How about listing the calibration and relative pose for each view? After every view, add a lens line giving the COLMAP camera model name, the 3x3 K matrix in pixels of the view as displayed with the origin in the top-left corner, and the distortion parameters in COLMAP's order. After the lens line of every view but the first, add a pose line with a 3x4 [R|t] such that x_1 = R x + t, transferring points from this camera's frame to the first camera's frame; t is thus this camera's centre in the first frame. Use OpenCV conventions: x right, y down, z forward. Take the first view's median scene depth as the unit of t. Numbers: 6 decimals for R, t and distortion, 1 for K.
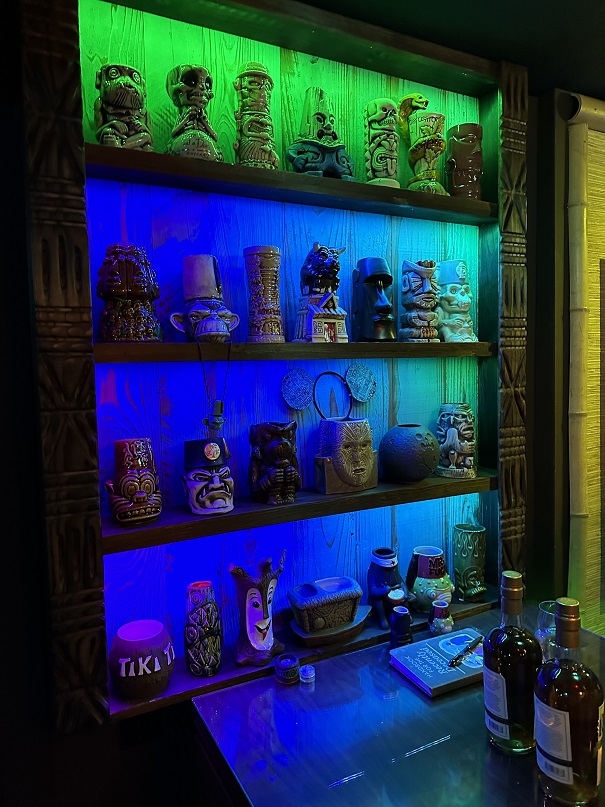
lens RADIAL K [[568.6, 0, 302.3], [0, 568.6, 401.9], [0, 0, 1]] dist [0.056352, -0.068377]
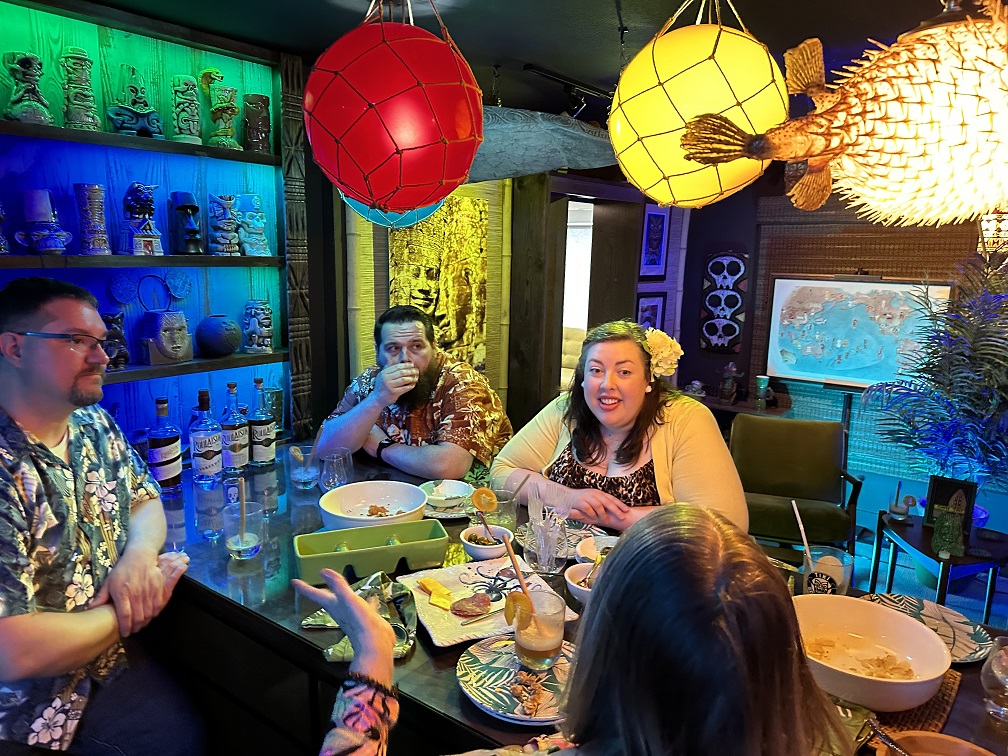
lens RADIAL K [[710.2, 0, 489.0], [0, 710.2, 373.1], [0, 0, 1]] dist [0.056352, -0.068377]
pose [[0.909962, -0.033529, 0.413334, 0.066665], [-0.013573, 0.993784, 0.110497, -0.021863], [-0.414469, -0.106158, 0.903850, -0.890737]]
